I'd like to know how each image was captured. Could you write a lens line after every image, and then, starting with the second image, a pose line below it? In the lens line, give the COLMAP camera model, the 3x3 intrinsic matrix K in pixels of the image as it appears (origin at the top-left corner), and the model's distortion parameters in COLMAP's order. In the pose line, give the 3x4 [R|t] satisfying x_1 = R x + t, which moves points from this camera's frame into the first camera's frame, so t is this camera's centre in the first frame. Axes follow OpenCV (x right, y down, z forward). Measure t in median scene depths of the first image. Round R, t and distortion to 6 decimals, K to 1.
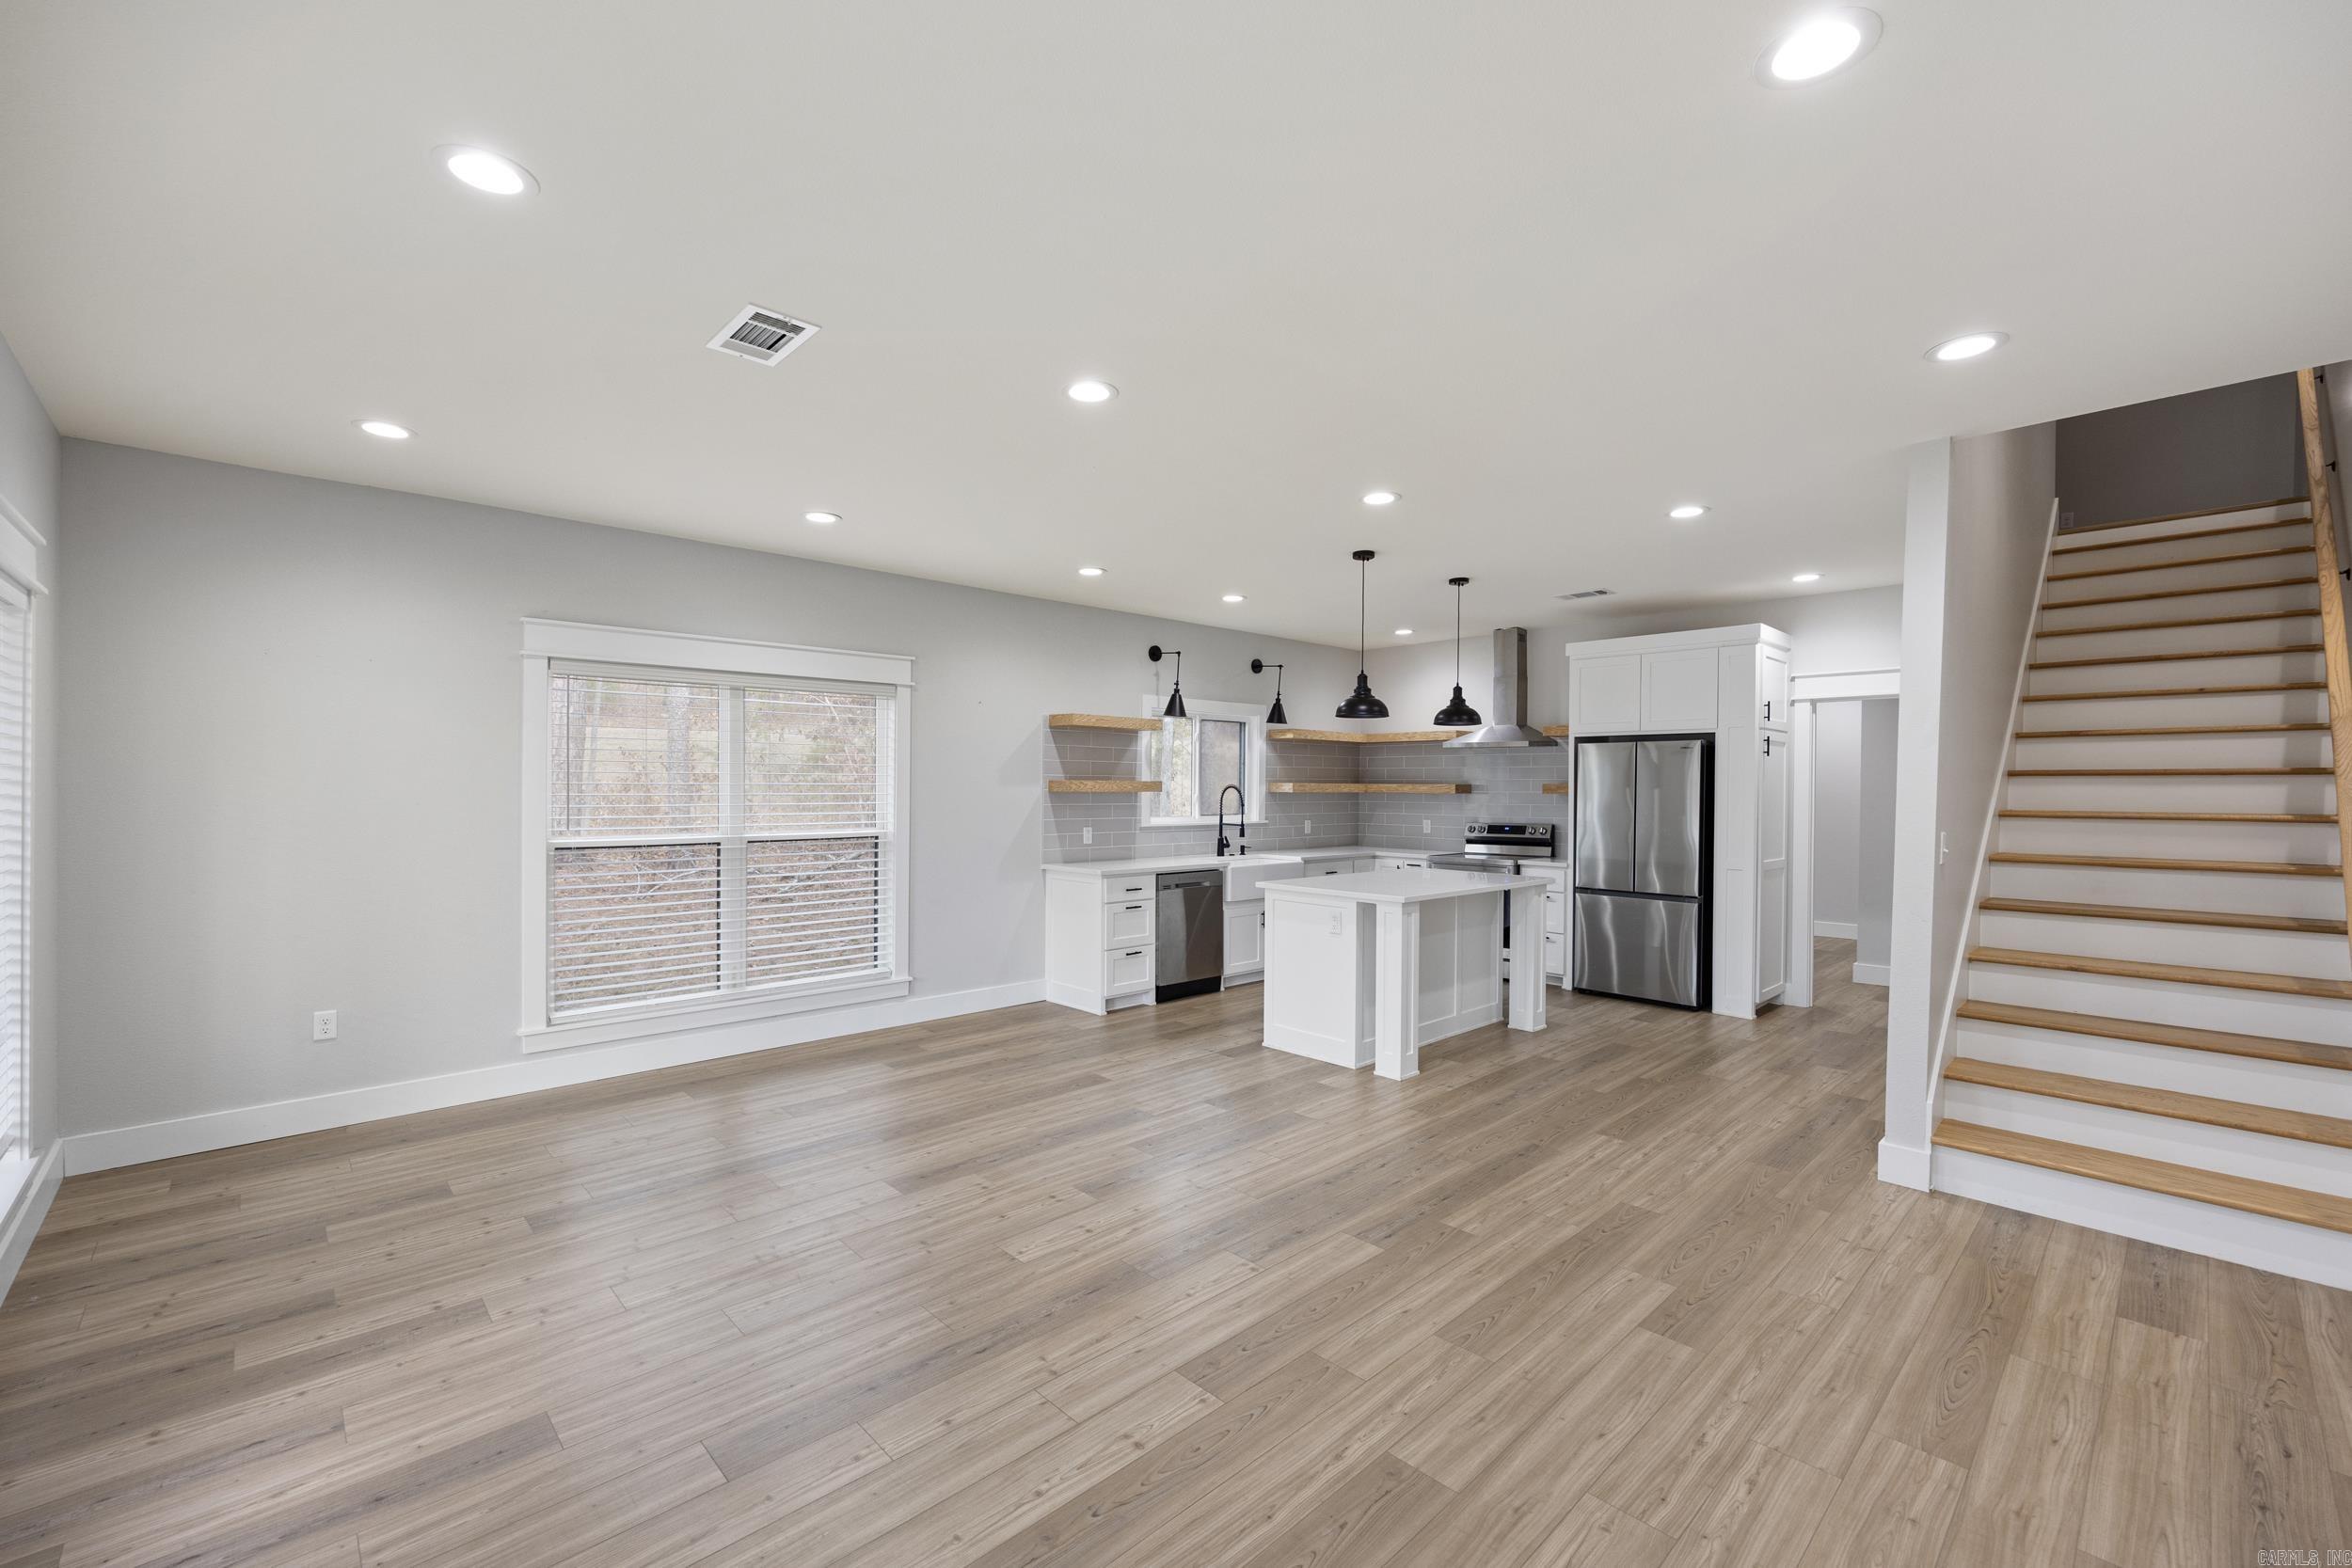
lens RADIAL K [[963.3, 0, 1167.4], [0, 963.3, 785.4], [0, 0, 1]] dist [0.001041, -0.000158]
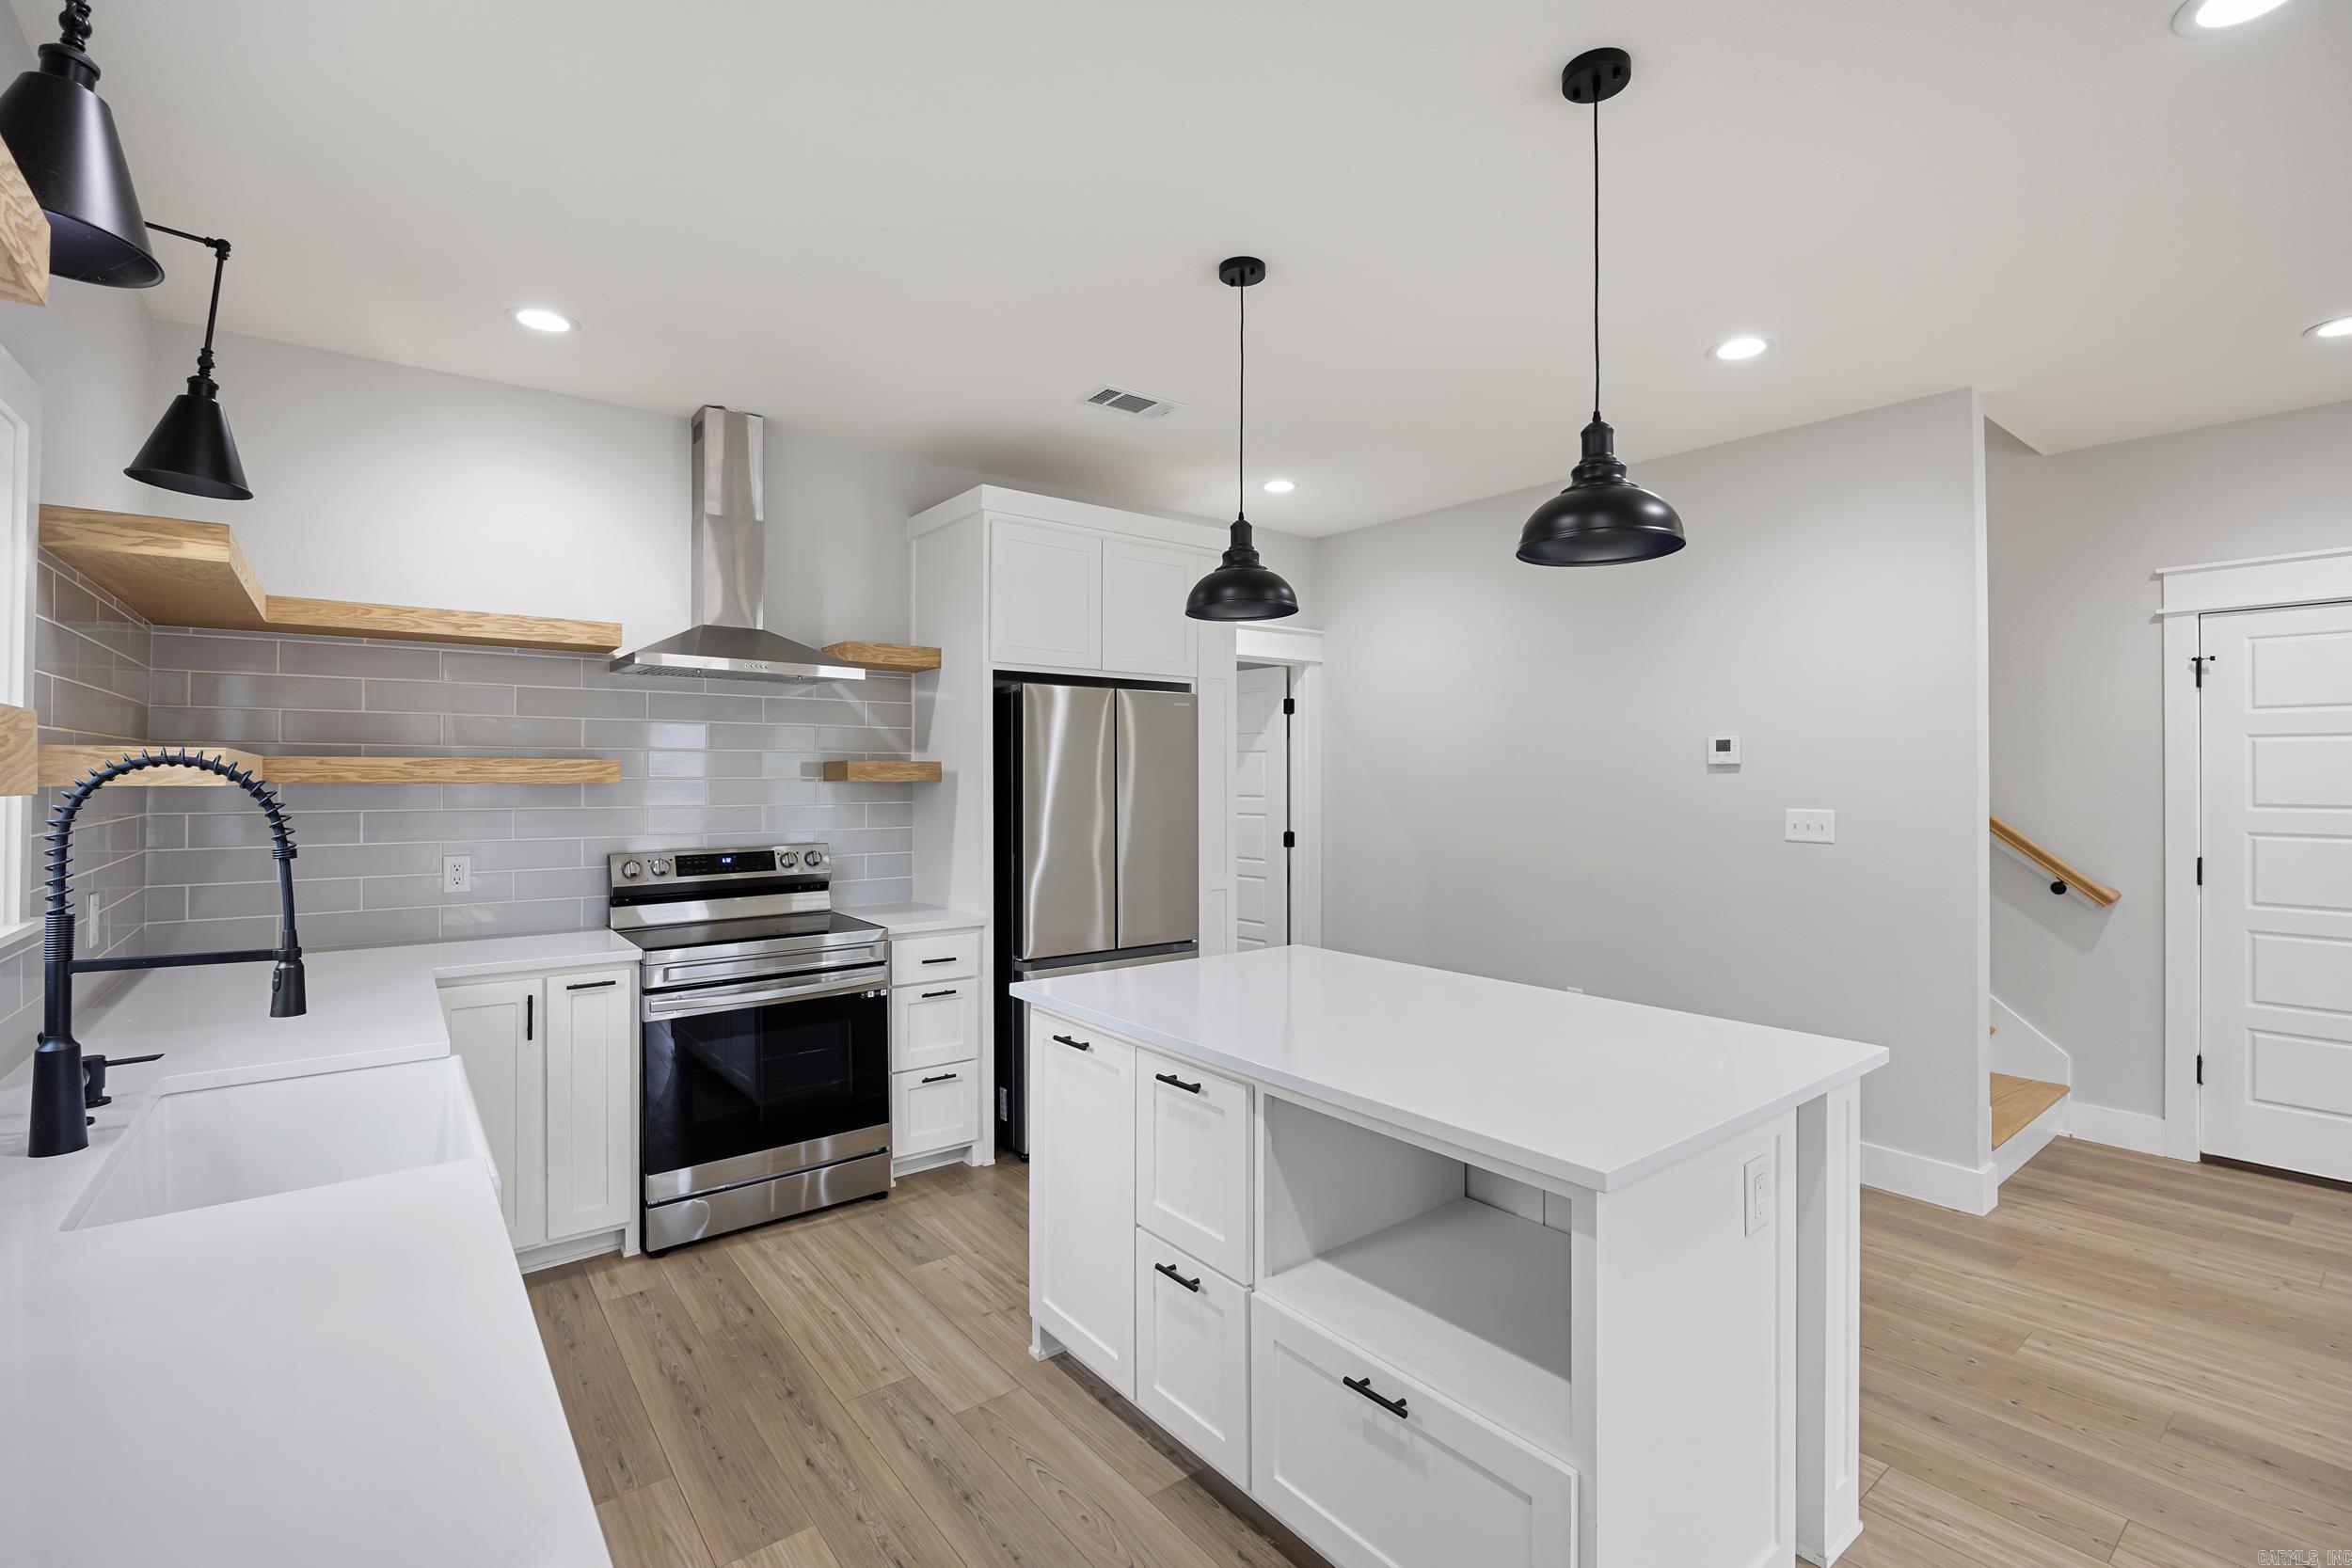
lens RADIAL K [[1057.9, 0, 1175.0], [0, 1057.9, 767.2], [0, 0, 1]] dist [-0.020580, 0.001760]
pose [[0.071510, 0.006338, 0.997420, -0.275156], [-0.001362, 0.999979, -0.006257, 0.010883], [-0.997439, -0.000911, 0.071517, 1.800863]]
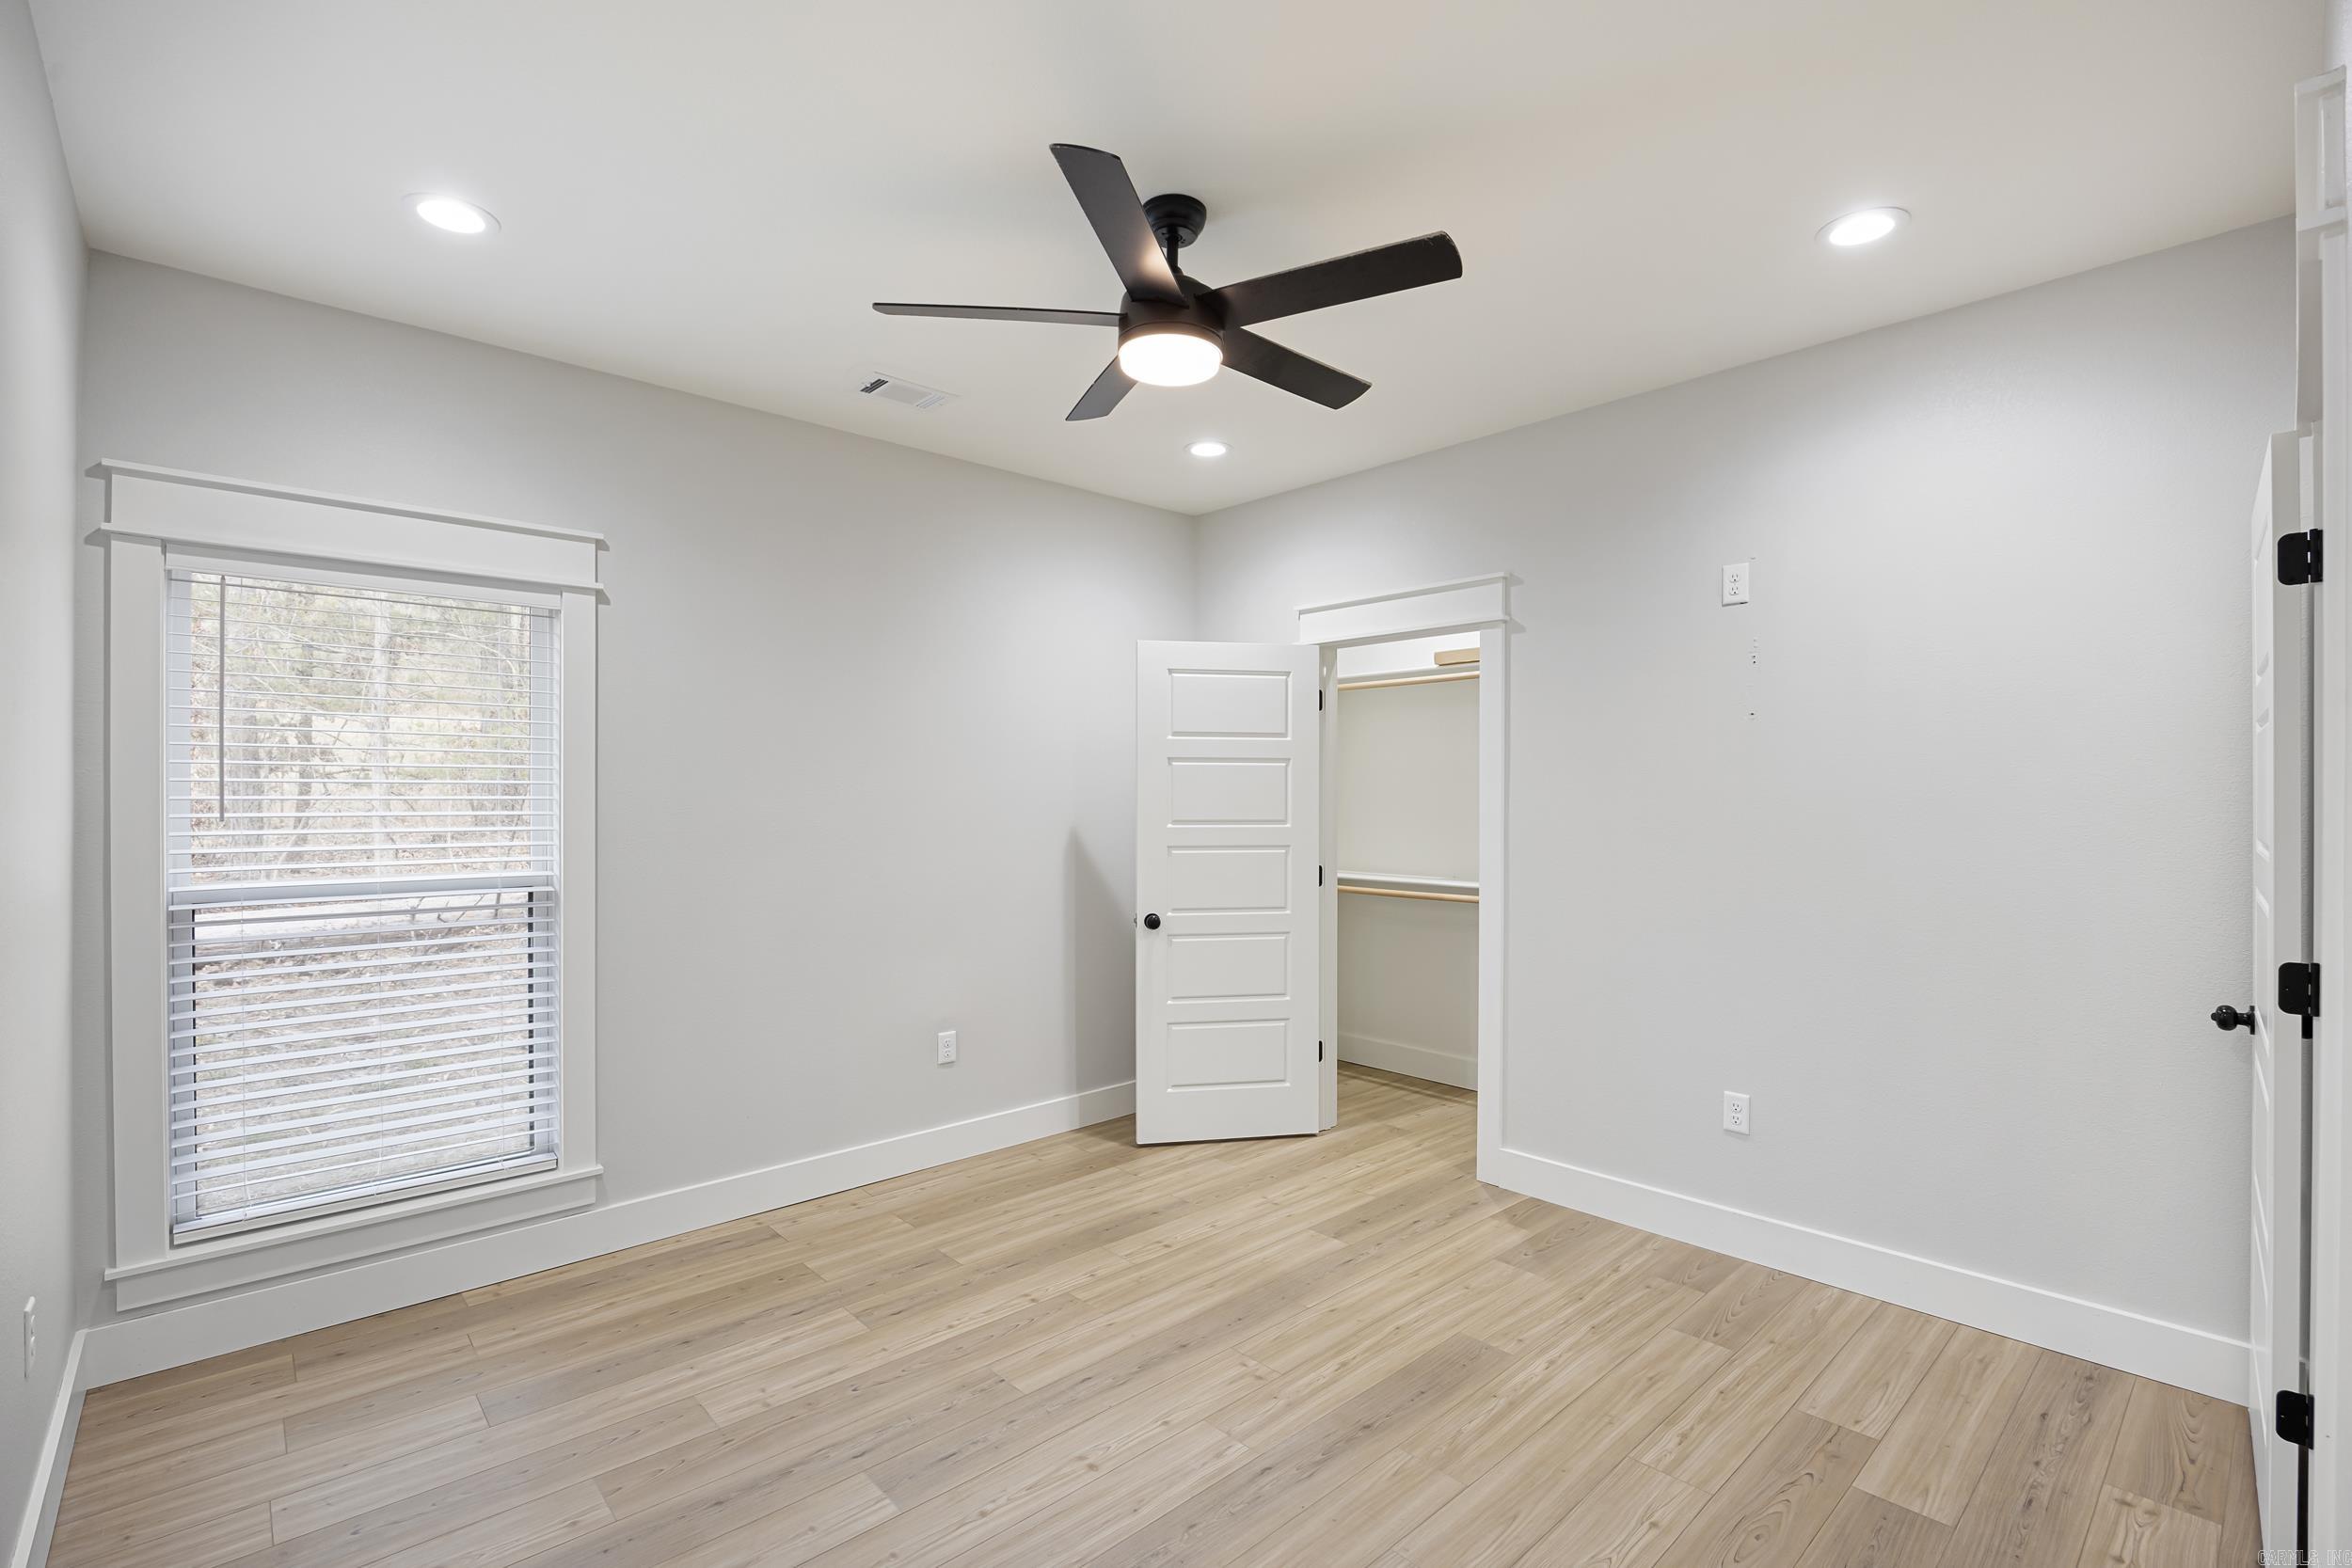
lens RADIAL K [[1057.9, 0, 1166.0], [0, 1057.9, 792.2], [0, 0, 1]] dist [-0.020580, 0.001760]
pose [[-0.999983, 0.000285, 0.005834, 0.222582], [0.000269, 0.999996, -0.002793, 0.017543], [-0.005834, -0.002791, -0.999979, 1.503649]]
